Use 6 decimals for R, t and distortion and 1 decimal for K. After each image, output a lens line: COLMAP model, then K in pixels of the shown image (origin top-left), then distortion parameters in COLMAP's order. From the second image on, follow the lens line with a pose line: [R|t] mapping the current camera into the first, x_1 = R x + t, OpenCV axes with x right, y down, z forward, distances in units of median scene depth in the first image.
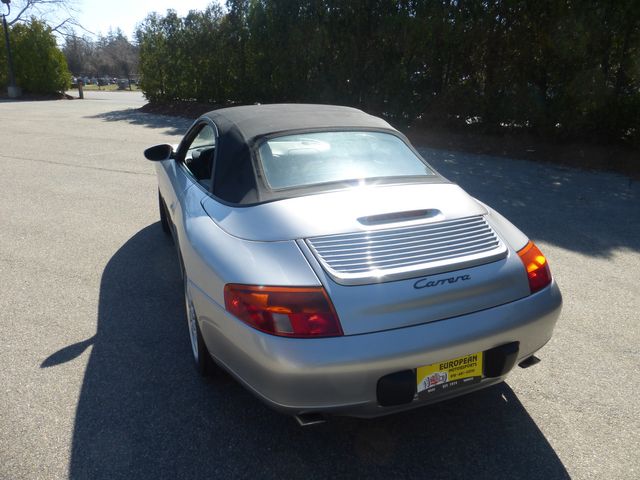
lens RADIAL K [[478.8, 0, 320.0], [0, 478.8, 240.0], [0, 0, 1]] dist [-0.051285, 0.096522]
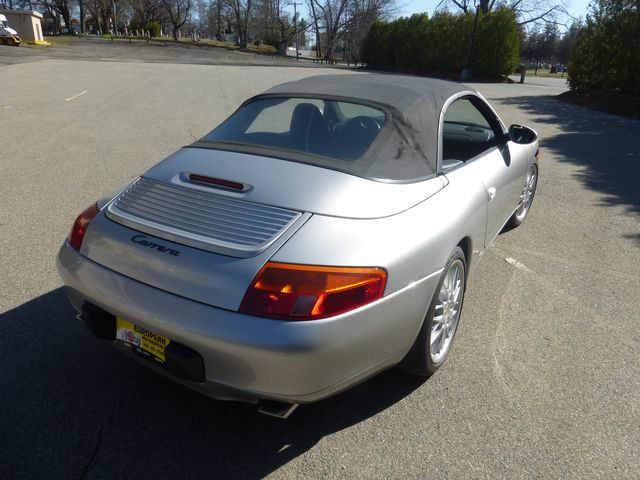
lens RADIAL K [[474.7, 0, 317.0], [0, 474.7, 237.4], [0, 0, 1]] dist [0.001181, -0.006134]
pose [[0.564643, 0.295865, -0.770482, 1.126304], [-0.283149, 0.946323, 0.155884, -0.162700], [0.775245, 0.130143, 0.618109, 0.640052]]
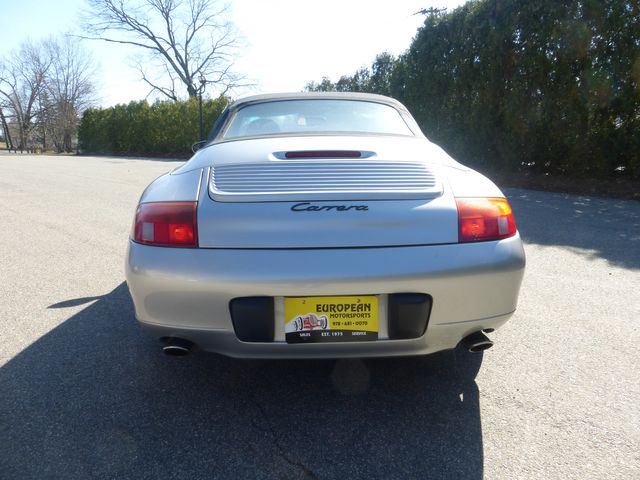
lens RADIAL K [[473.9, 0, 320.0], [0, 473.9, 240.0], [0, 0, 1]] dist [-0.007009, -0.004476]
pose [[0.935913, 0.052091, -0.348358, 0.524172], [-0.103866, 0.985842, -0.131637, 0.249715], [0.336569, 0.159383, 0.928073, 0.200539]]
